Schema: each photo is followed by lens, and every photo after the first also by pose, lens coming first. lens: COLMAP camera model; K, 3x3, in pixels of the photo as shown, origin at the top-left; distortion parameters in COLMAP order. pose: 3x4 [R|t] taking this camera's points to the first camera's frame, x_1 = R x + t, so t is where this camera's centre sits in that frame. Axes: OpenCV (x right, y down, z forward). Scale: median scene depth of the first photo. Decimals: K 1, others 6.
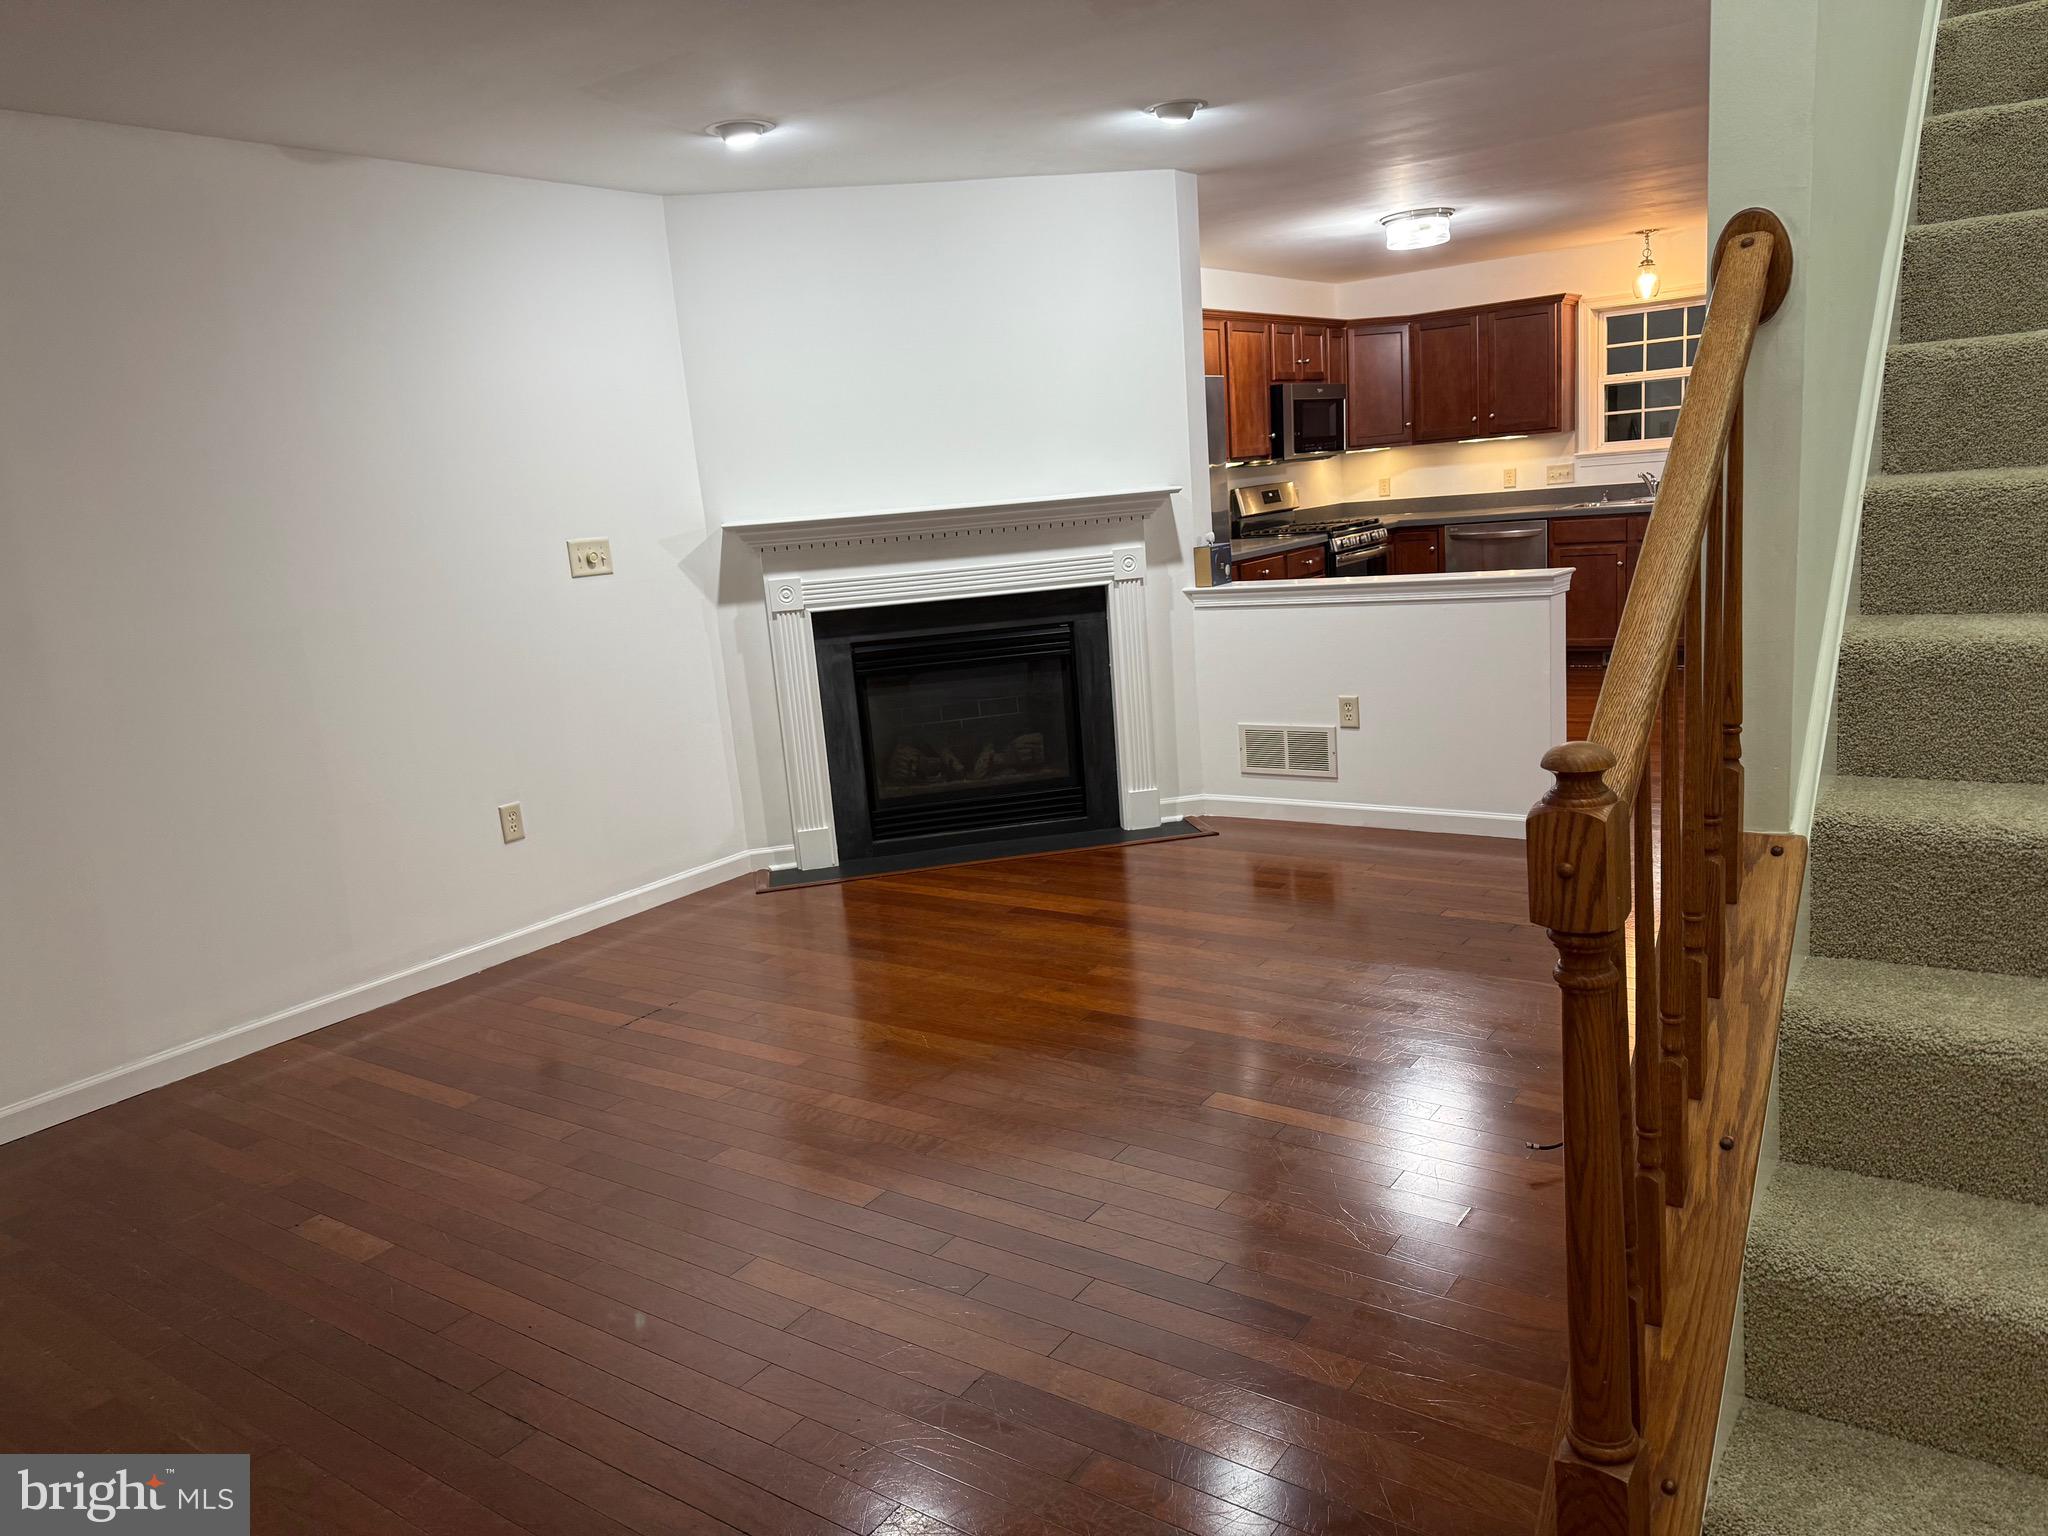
lens RADIAL K [[1436.1, 0, 1029.6], [0, 1436.1, 775.9], [0, 0, 1]] dist [0.039599, -0.050429]
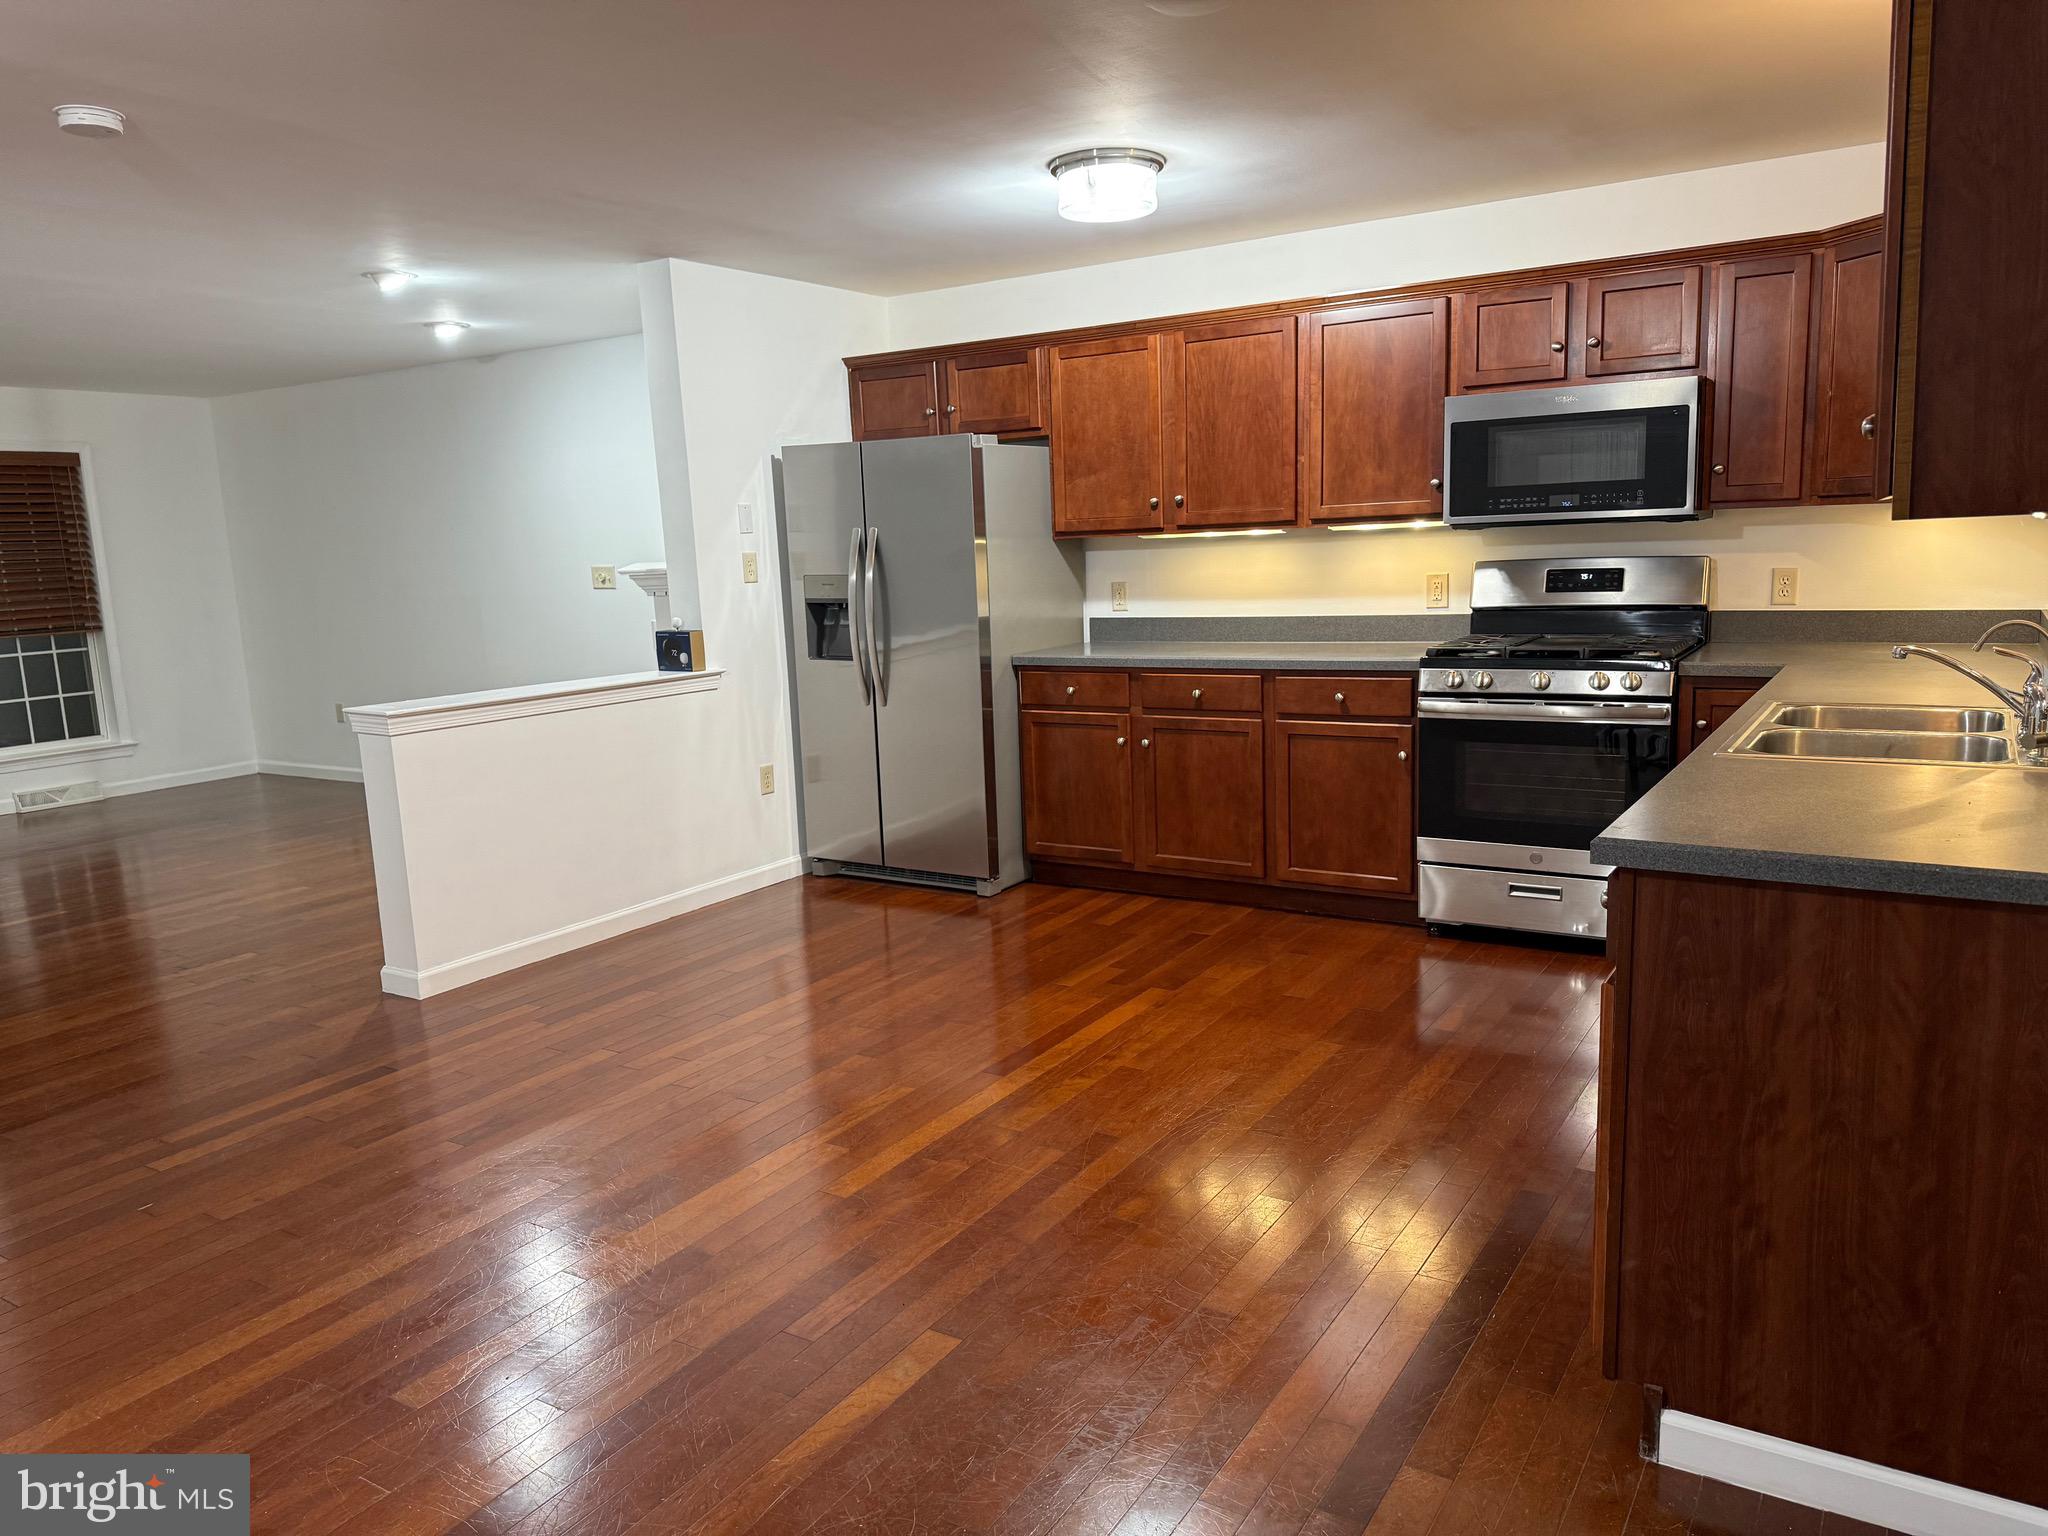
lens RADIAL K [[1408.9, 0, 1014.7], [0, 1408.9, 787.8], [0, 0, 1]] dist [0.094119, -0.121900]
pose [[0.056869, 0.254648, -0.965360, 3.951108], [-0.172847, 0.954835, 0.241689, -1.185986], [0.983306, 0.153115, 0.098316, 4.073892]]
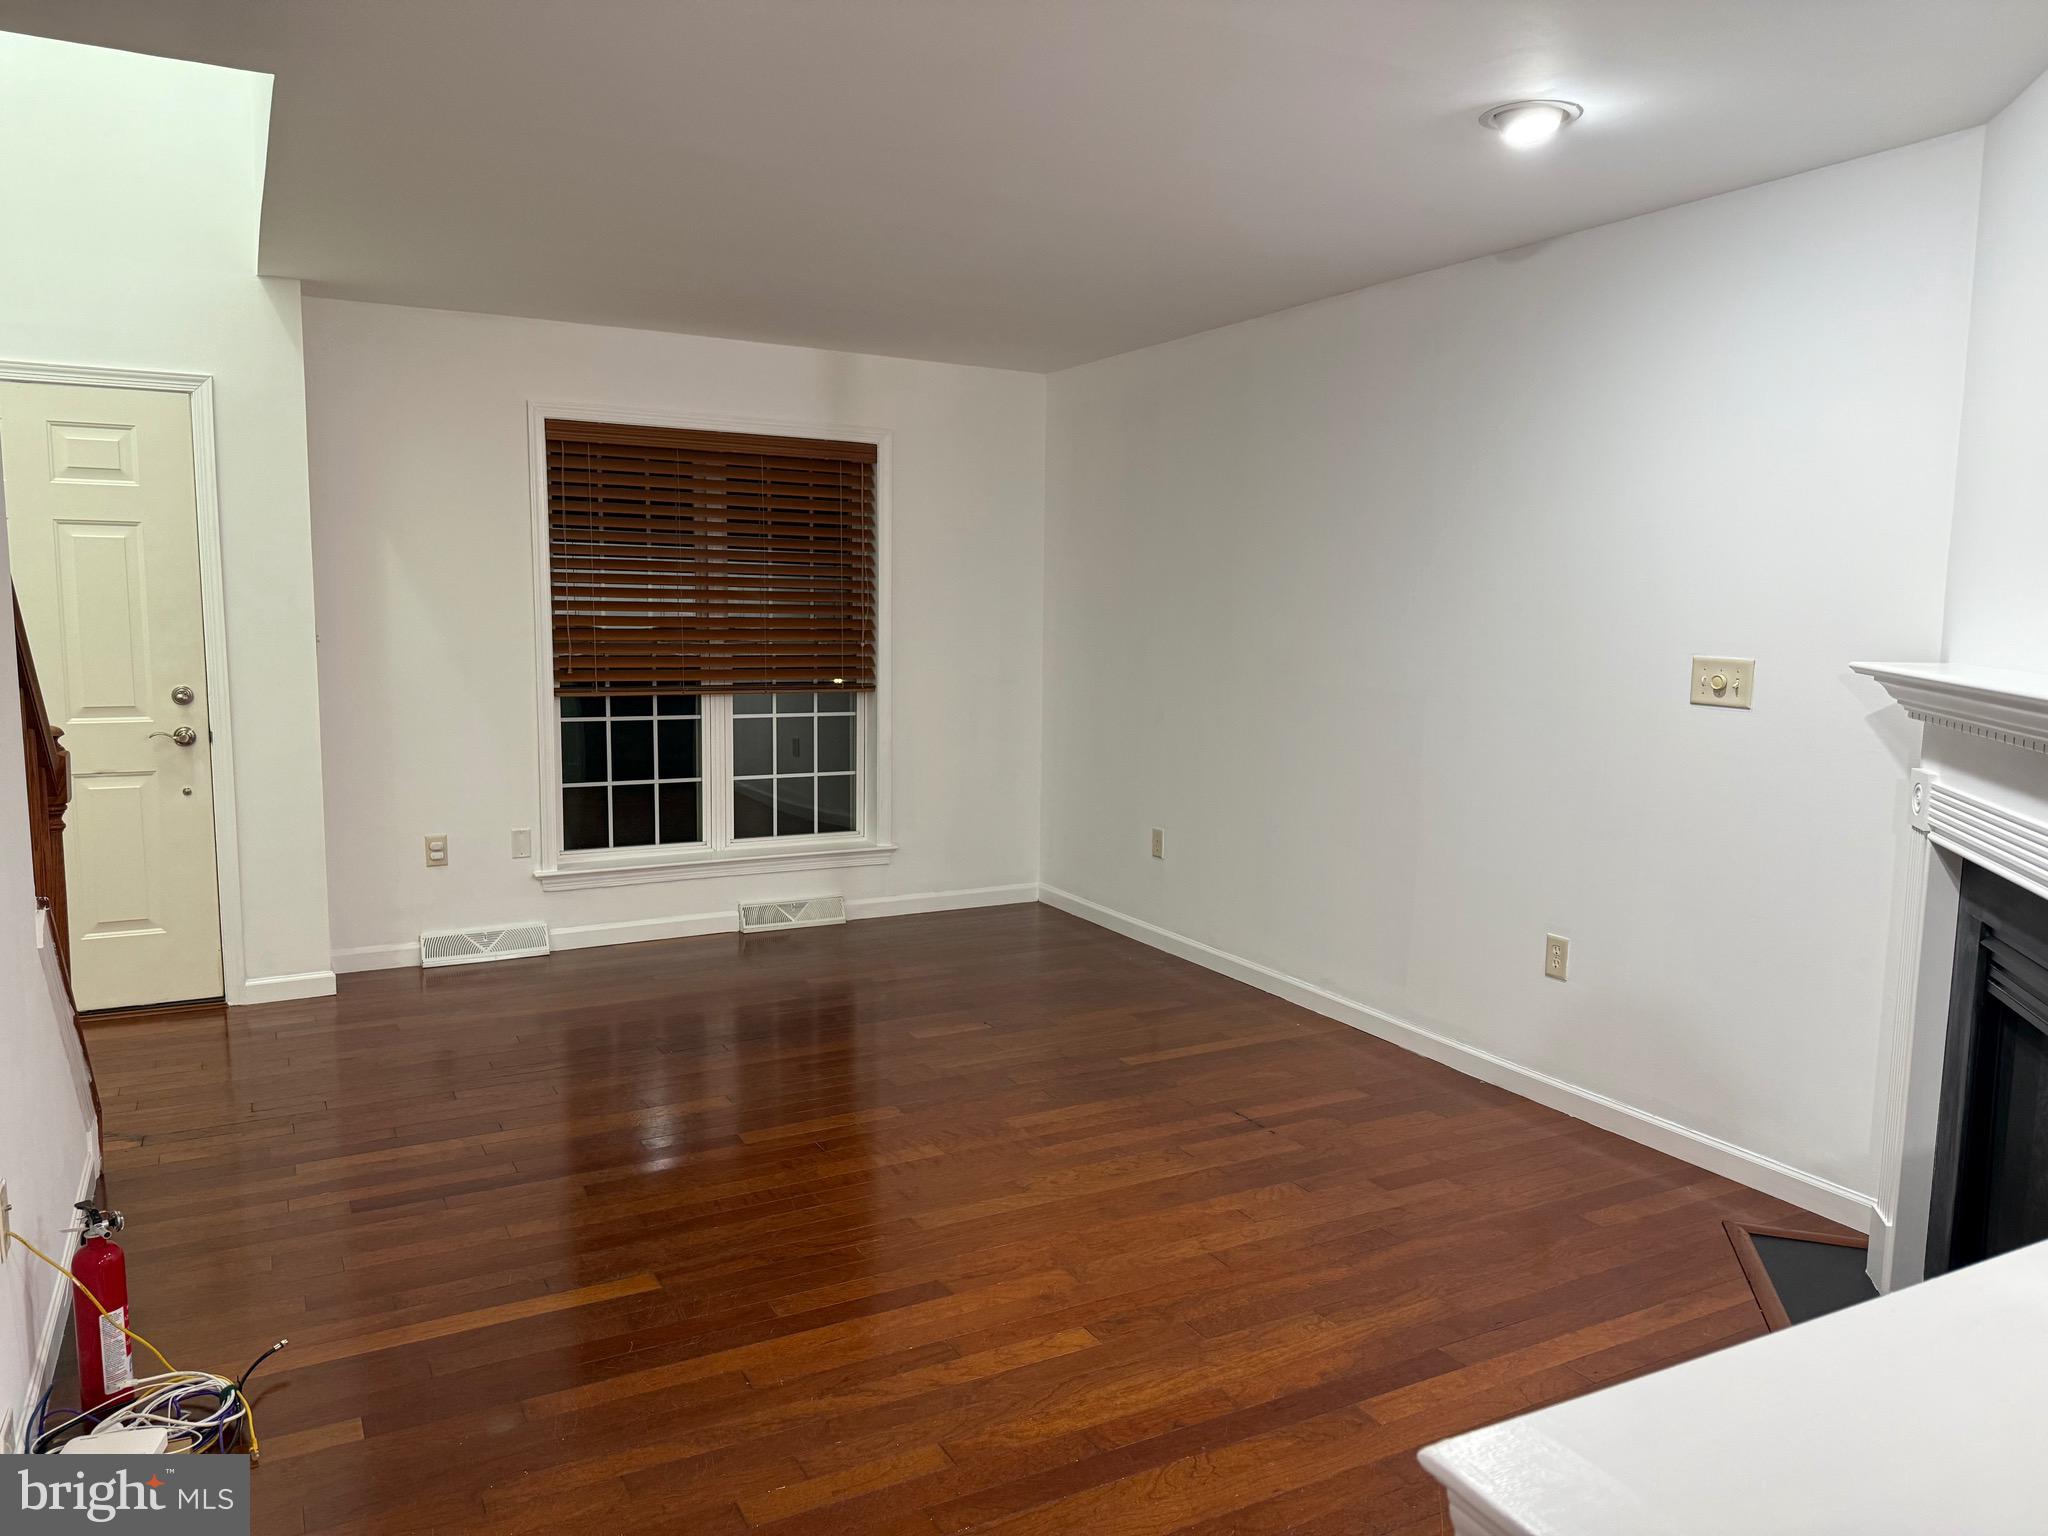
lens RADIAL K [[1436.1, 0, 1029.6], [0, 1436.1, 775.9], [0, 0, 1]] dist [0.039599, -0.050429]
pose [[-0.437172, 0.188088, -0.879490, 1.586903], [-0.164598, 0.944639, 0.283838, -0.795436], [0.884188, 0.268848, -0.382011, 3.017286]]
